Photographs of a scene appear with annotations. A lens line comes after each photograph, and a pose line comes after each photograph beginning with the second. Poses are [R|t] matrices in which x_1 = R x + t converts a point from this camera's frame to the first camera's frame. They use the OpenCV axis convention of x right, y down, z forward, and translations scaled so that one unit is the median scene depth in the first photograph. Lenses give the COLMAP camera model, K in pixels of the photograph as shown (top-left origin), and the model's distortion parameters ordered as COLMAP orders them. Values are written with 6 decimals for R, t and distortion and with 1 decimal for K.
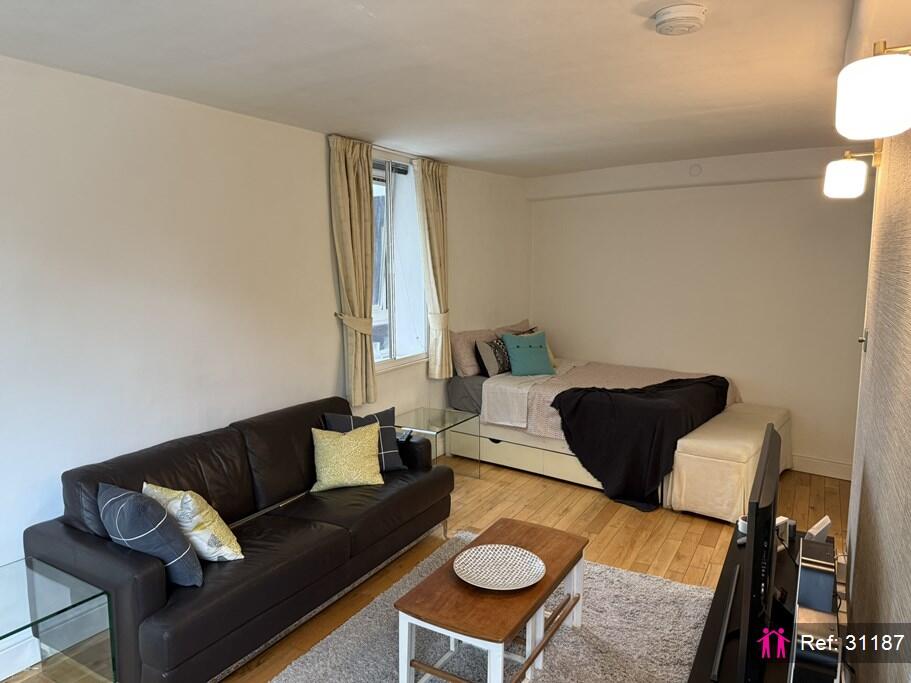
lens RADIAL K [[641.0, 0, 453.4], [0, 641.0, 336.7], [0, 0, 1]] dist [0.012794, -0.018514]
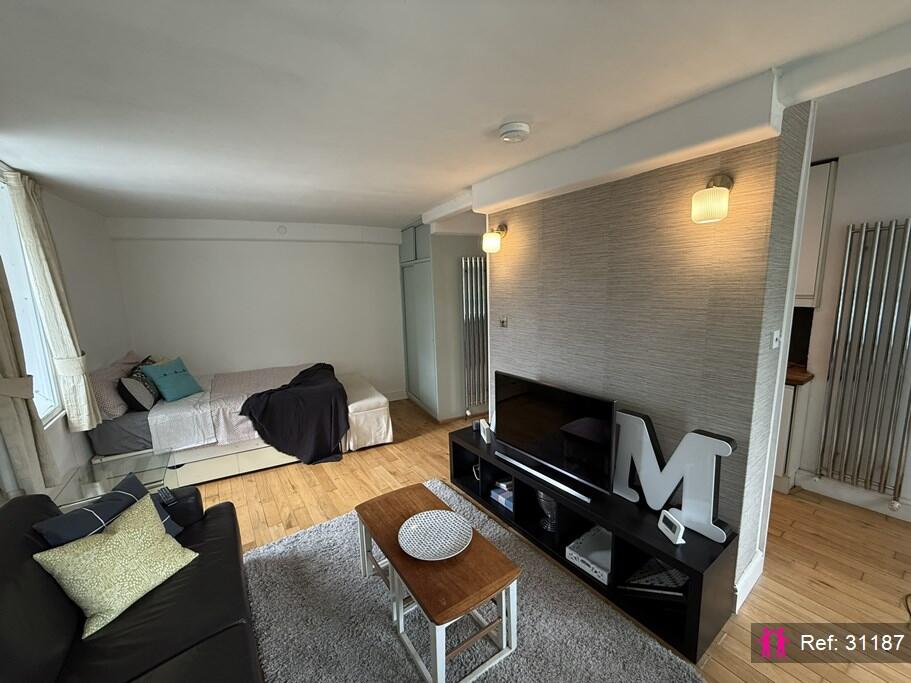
lens RADIAL K [[361.3, 0, 457.5], [0, 361.3, 340.0], [0, 0, 1]] dist [-0.000864, -0.000616]
pose [[0.420692, -0.146926, 0.895227, -0.261968], [0.135239, 0.985929, 0.098260, -0.041407], [-0.897067, 0.079732, 0.434642, 0.336002]]
